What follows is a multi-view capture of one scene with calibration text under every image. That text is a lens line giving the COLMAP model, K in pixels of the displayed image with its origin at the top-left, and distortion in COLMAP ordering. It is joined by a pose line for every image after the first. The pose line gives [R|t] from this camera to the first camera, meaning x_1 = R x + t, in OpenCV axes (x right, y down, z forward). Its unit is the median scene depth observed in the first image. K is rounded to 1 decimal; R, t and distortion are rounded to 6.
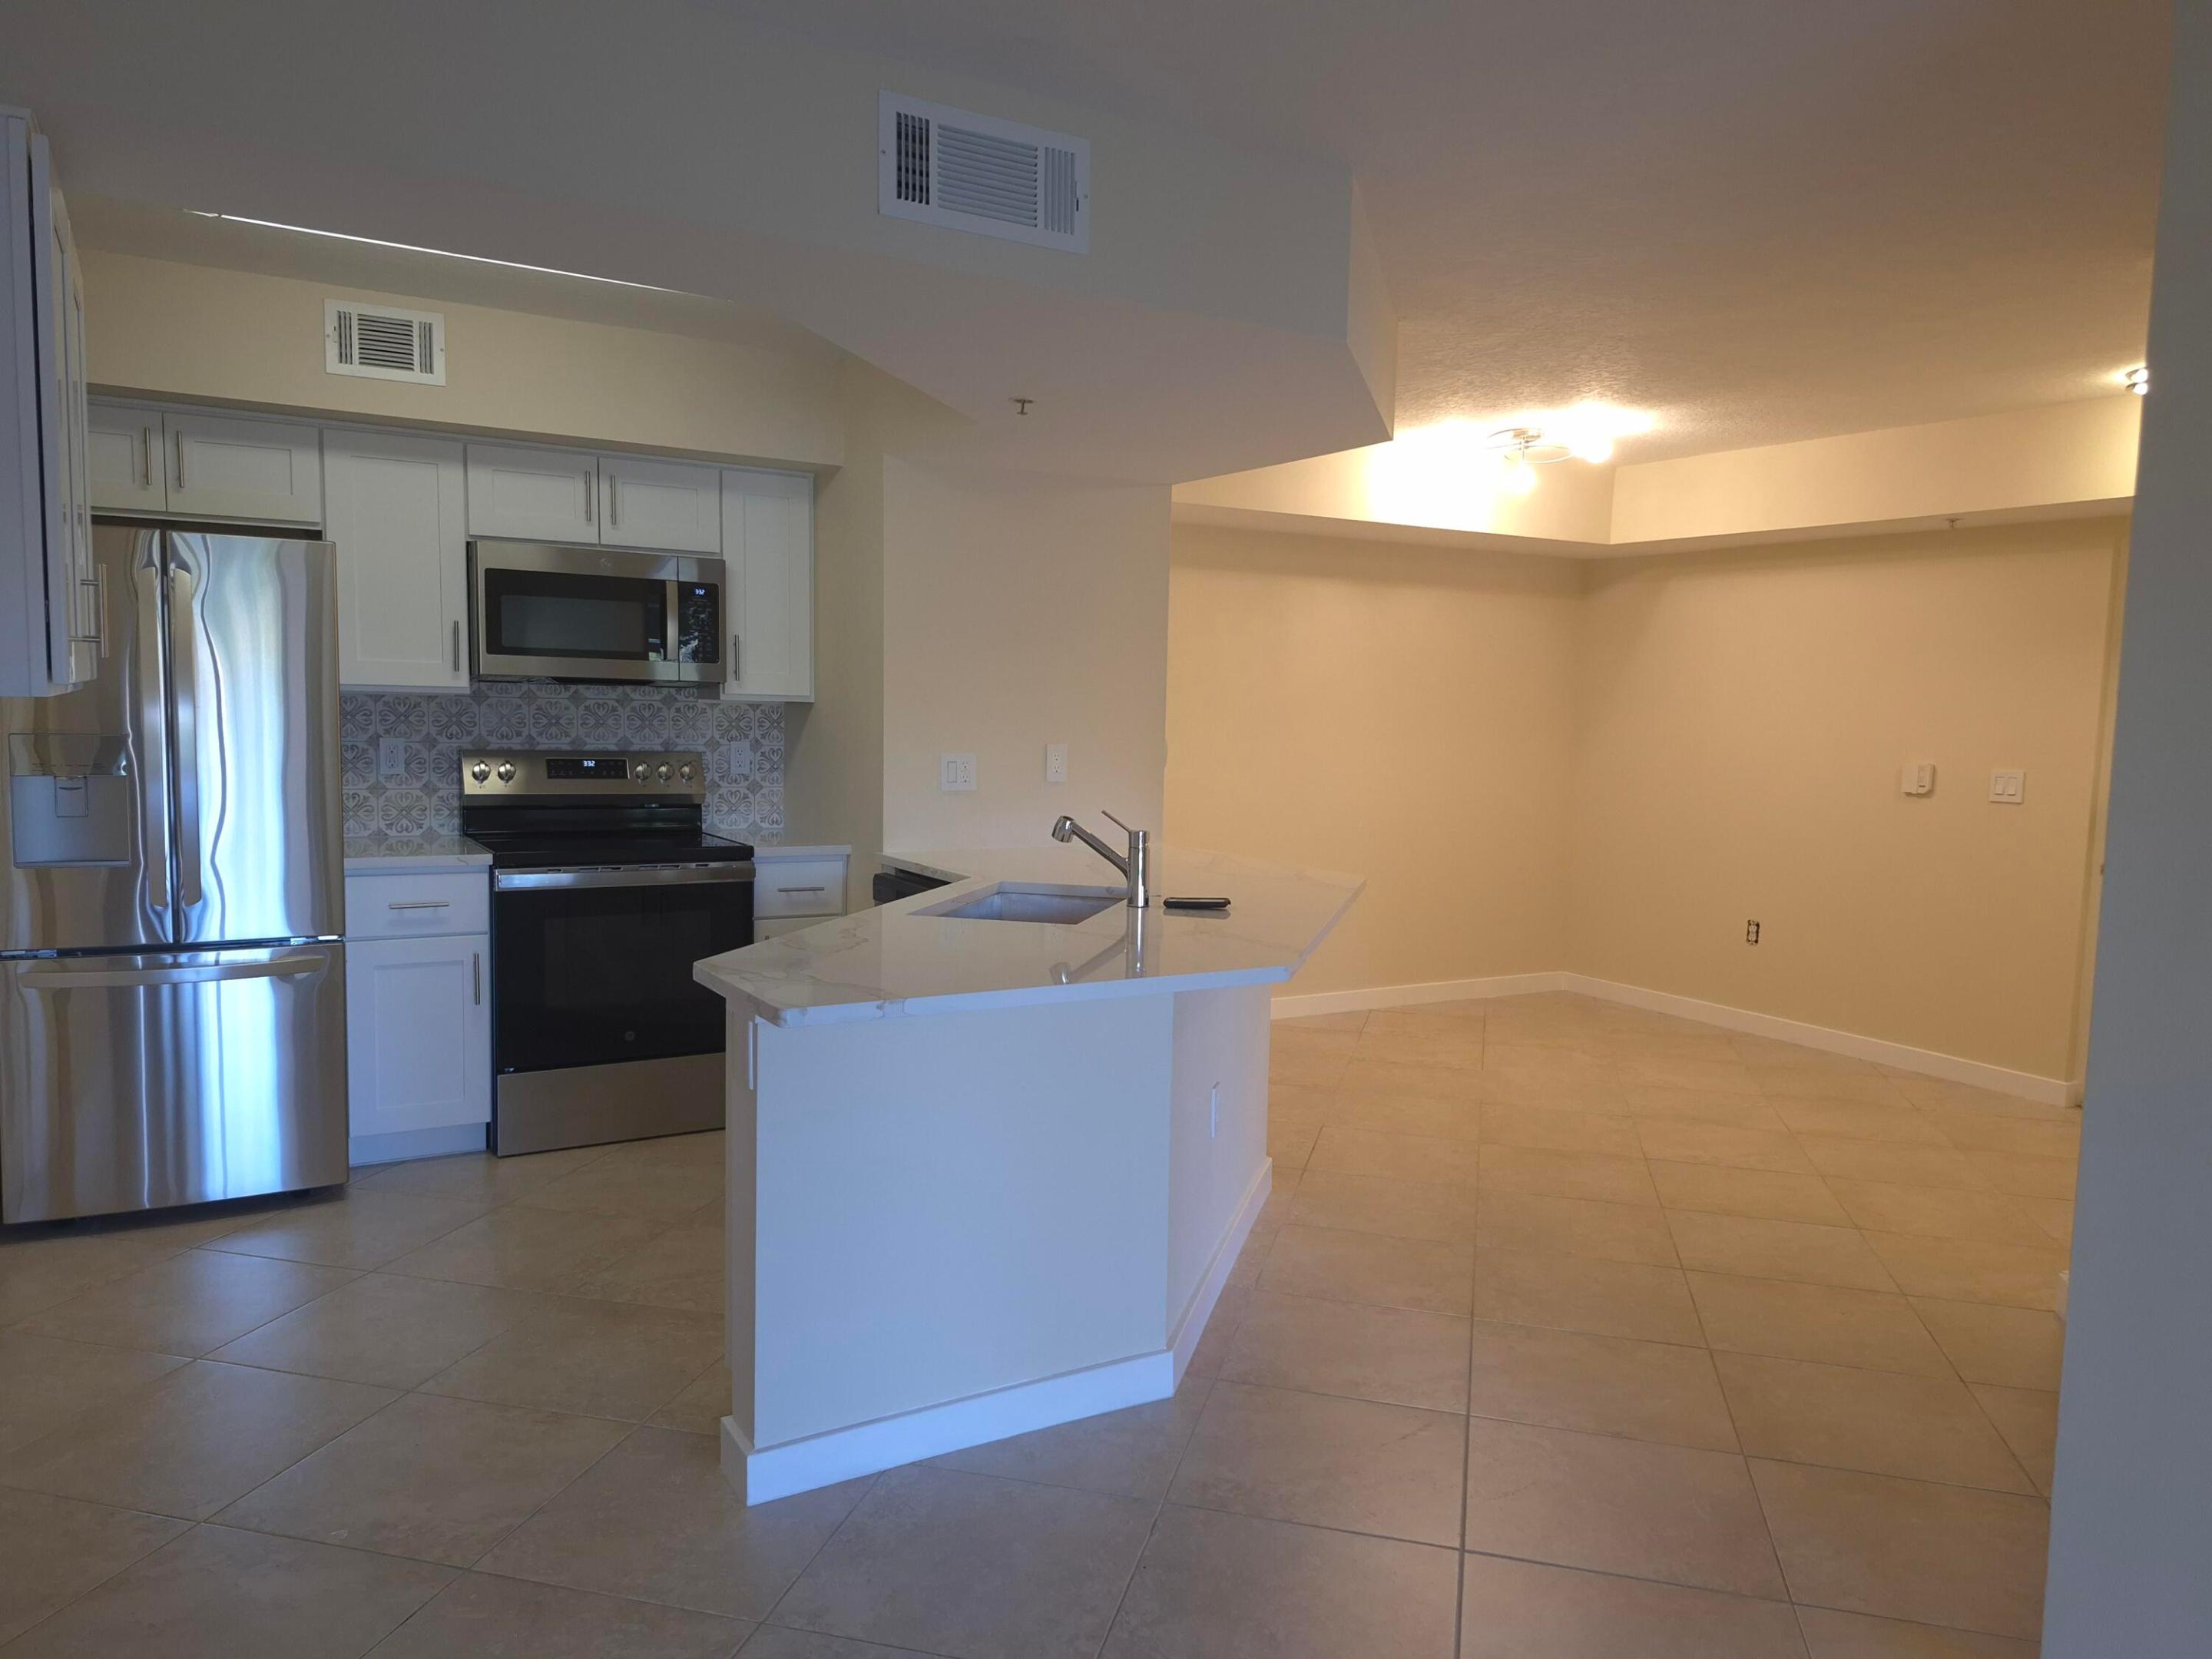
lens RADIAL K [[1538.8, 0, 1104.4], [0, 1538.8, 845.0], [0, 0, 1]] dist [0.137581, -0.221021]
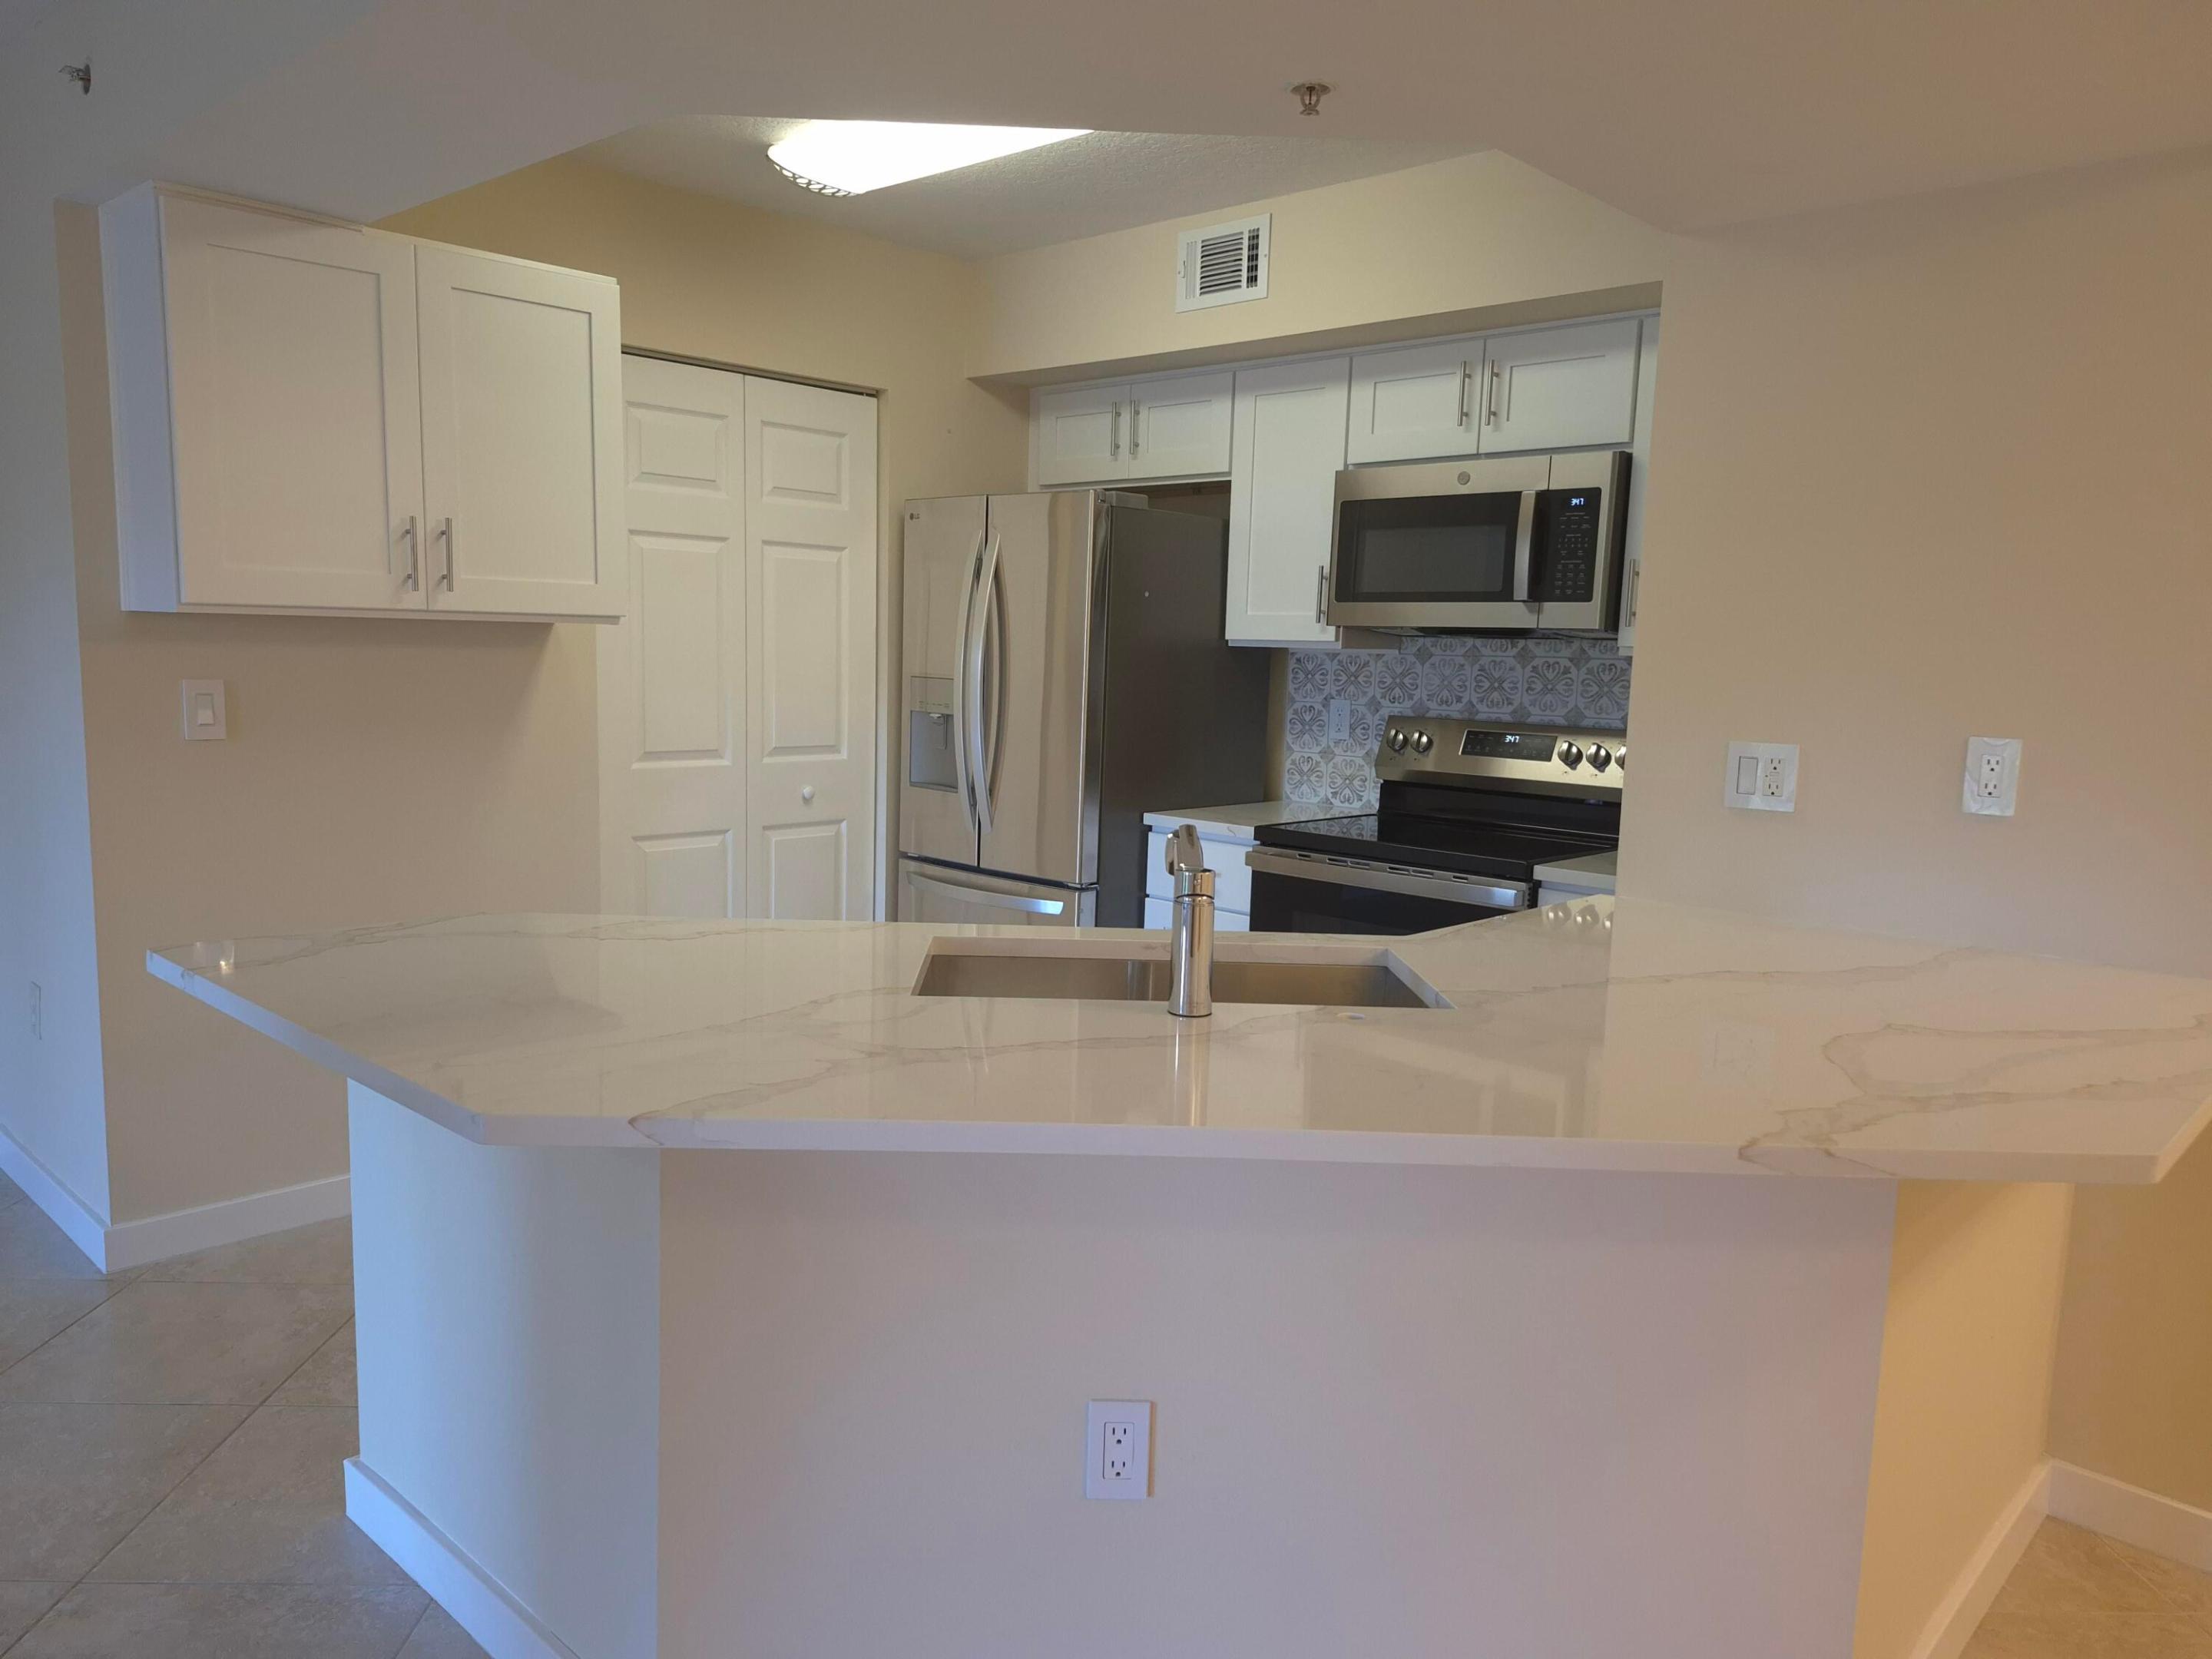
lens RADIAL K [[1538.8, 0, 1104.4], [0, 1538.8, 845.0], [0, 0, 1]] dist [0.137581, -0.221021]
pose [[0.281233, 0.109733, -0.953345, 0.376642], [-0.112916, 0.990324, 0.080680, -0.040457], [0.952973, 0.084958, 0.290902, 0.598234]]
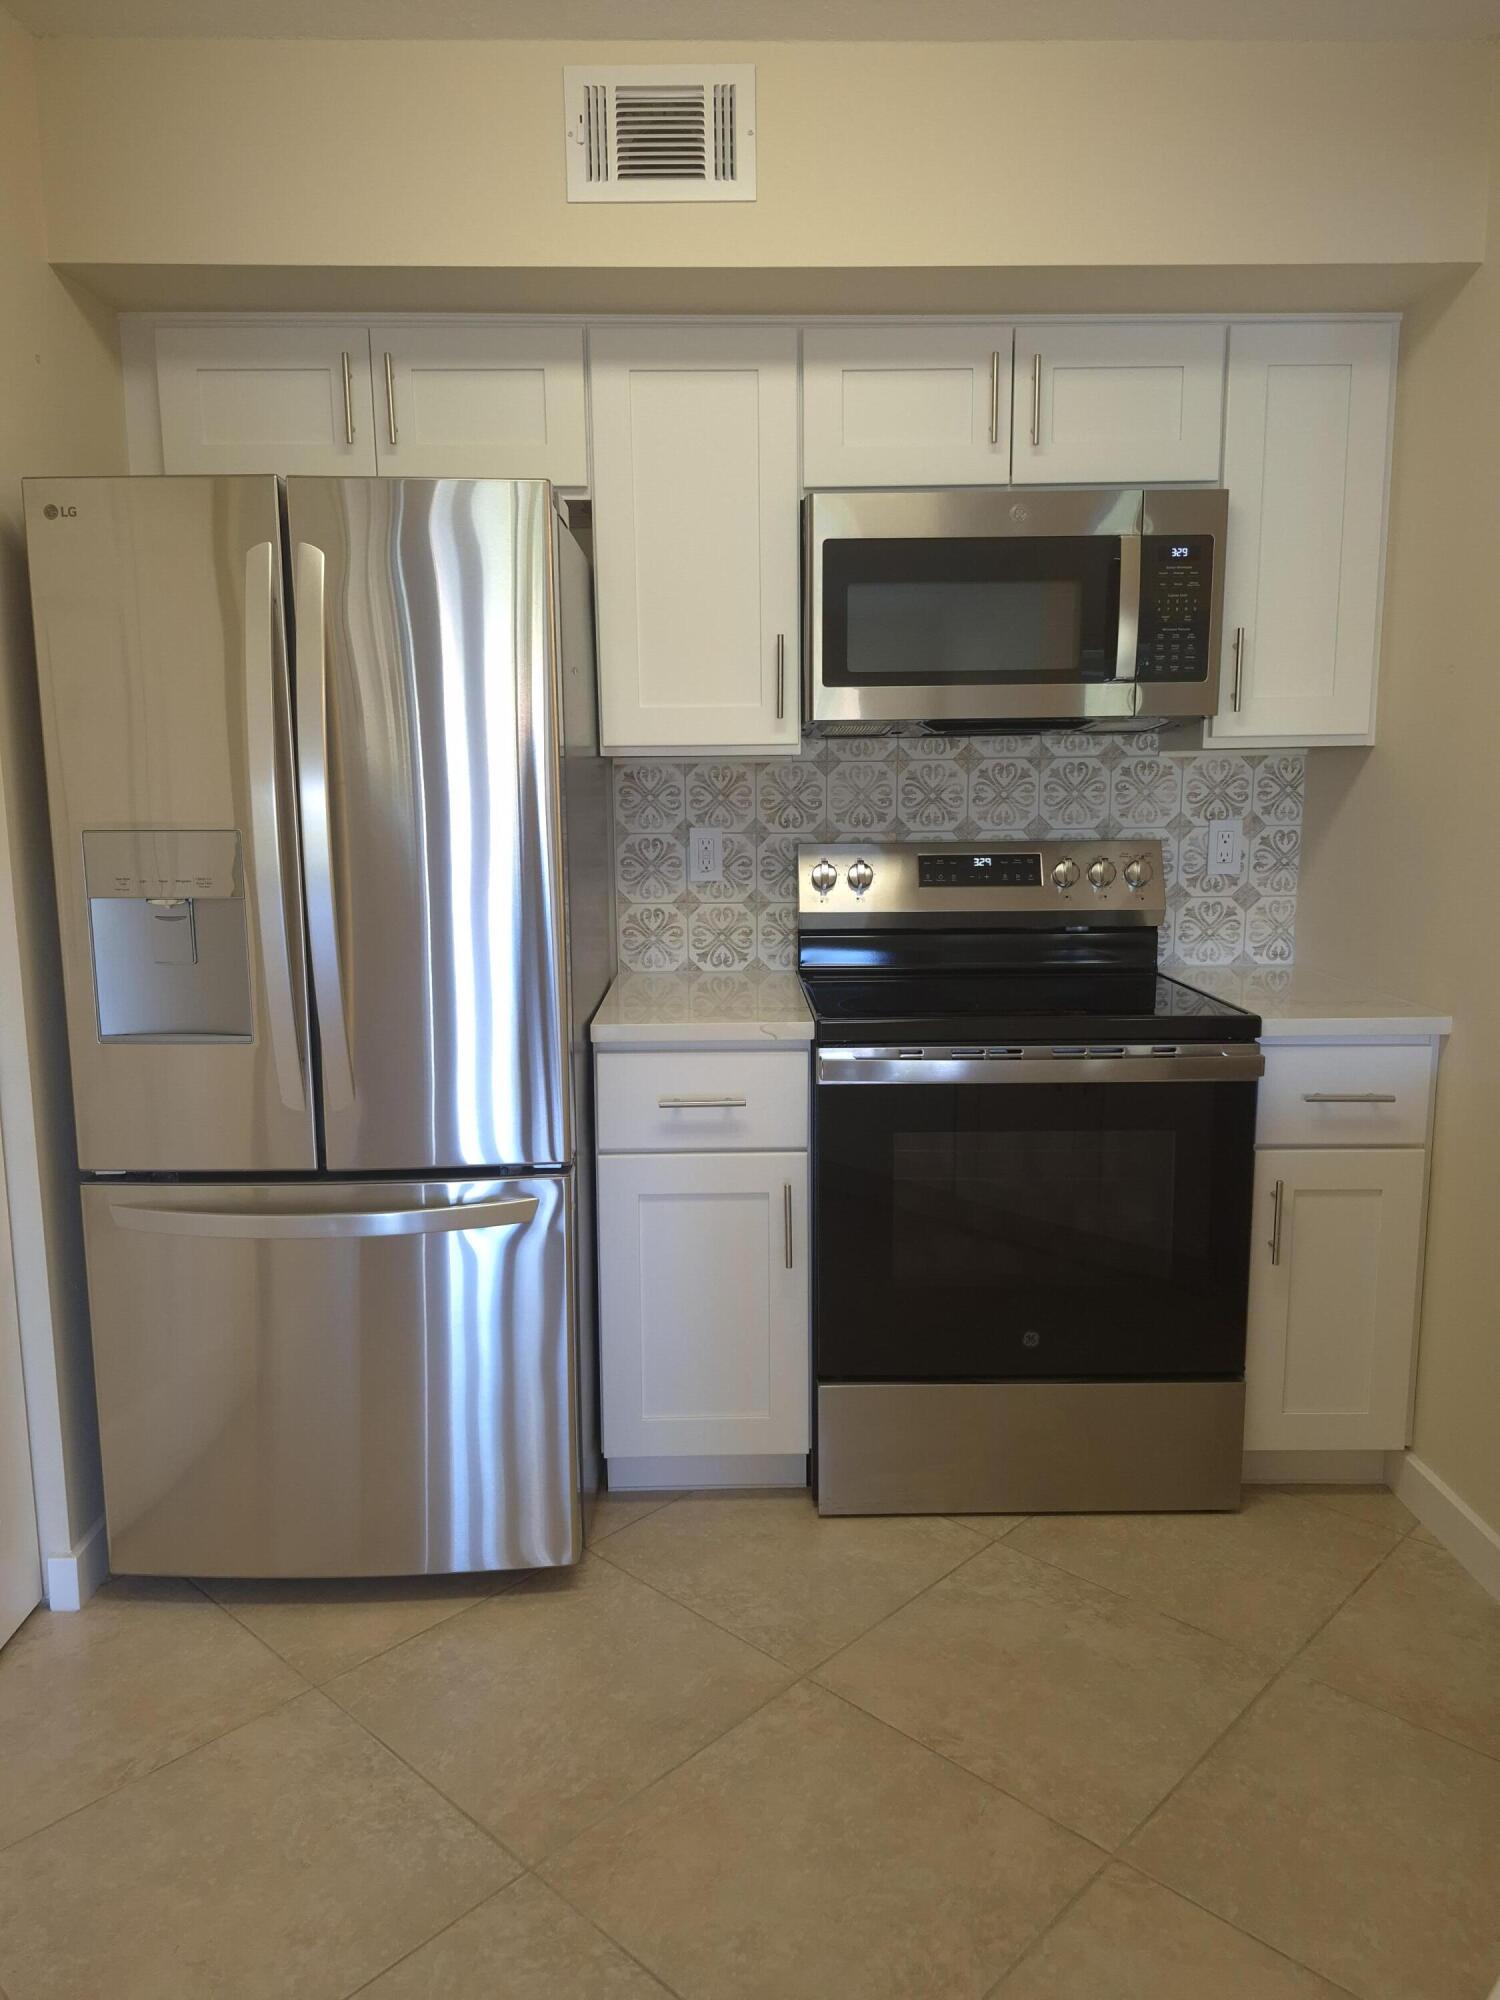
lens RADIAL K [[1391.3, 0, 740.1], [0, 1391.3, 1001.5], [0, 0, 1]] dist [0.137581, -0.221021]
pose [[0.869179, 0.048151, -0.492148, -0.138728], [-0.016638, 0.997532, 0.068213, -0.033979], [0.494218, -0.051101, 0.867835, 0.471449]]
